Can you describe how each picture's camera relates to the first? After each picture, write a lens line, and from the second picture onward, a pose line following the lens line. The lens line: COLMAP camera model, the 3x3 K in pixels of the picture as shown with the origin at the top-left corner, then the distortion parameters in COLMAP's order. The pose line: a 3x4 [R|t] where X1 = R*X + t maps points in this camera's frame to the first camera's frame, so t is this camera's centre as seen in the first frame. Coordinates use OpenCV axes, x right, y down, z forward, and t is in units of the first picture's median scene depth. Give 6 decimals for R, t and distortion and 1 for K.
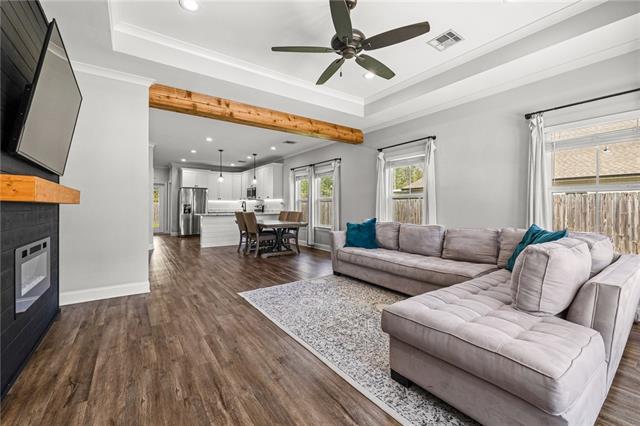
lens RADIAL K [[264.4, 0, 313.5], [0, 264.4, 203.4], [0, 0, 1]] dist [-0.001729, 0.000799]
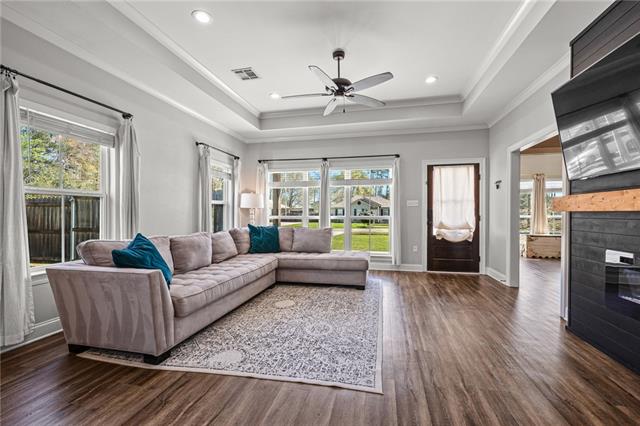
lens RADIAL K [[264.4, 0, 327.5], [0, 264.4, 215.8], [0, 0, 1]] dist [-0.001729, 0.000799]
pose [[-0.682536, -0.008931, 0.730798, -0.239353], [-0.012926, 0.999916, 0.000148, 0.006558], [-0.730738, -0.009345, -0.682594, 0.588985]]
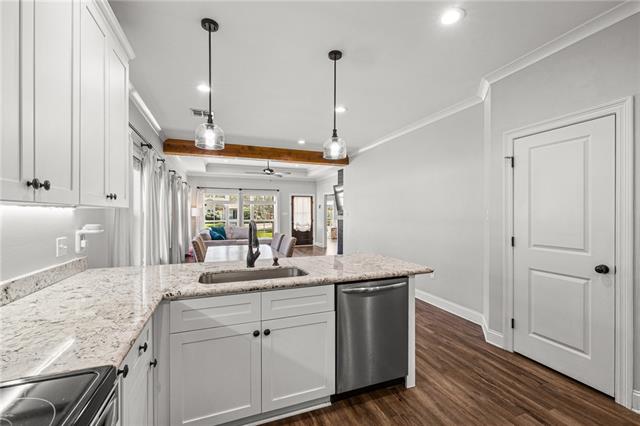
lens RADIAL K [[264.4, 0, 310.9], [0, 264.4, 213.3], [0, 0, 1]] dist [-0.001729, 0.000799]
pose [[-0.964754, -0.002218, 0.263144, -0.385978], [-0.005924, 0.999894, -0.013293, -0.011358], [-0.263086, -0.014383, -0.964665, 1.244870]]
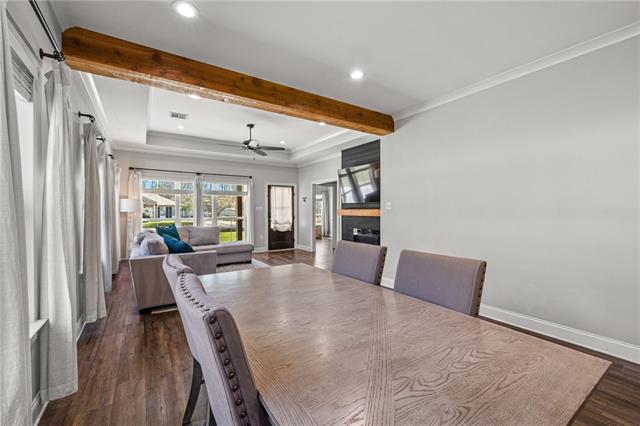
lens RADIAL K [[264.4, 0, 310.1], [0, 264.4, 209.5], [0, 0, 1]] dist [-0.001729, 0.000799]
pose [[-0.999096, 0.000015, 0.042521, -0.145295], [-0.000791, 0.999820, -0.018936, -0.003759], [-0.042514, -0.018953, -0.998916, 0.988466]]
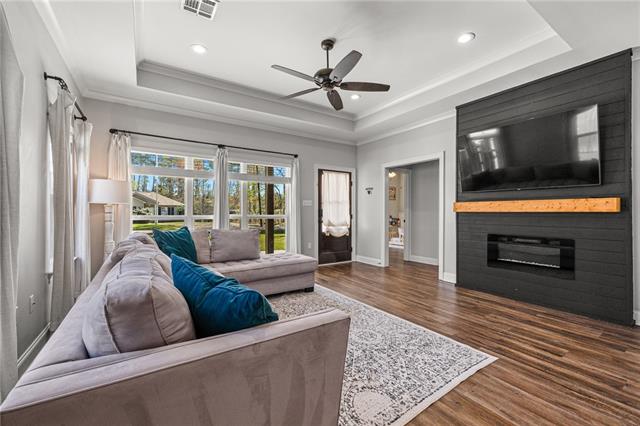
lens RADIAL K [[264.4, 0, 310.7], [0, 264.4, 212.7], [0, 0, 1]] dist [-0.001729, 0.000799]
pose [[-0.998945, -0.006074, 0.045524, 0.046584], [-0.006772, 0.999862, -0.015191, 0.008977], [-0.045426, -0.015484, -0.998848, 0.679457]]
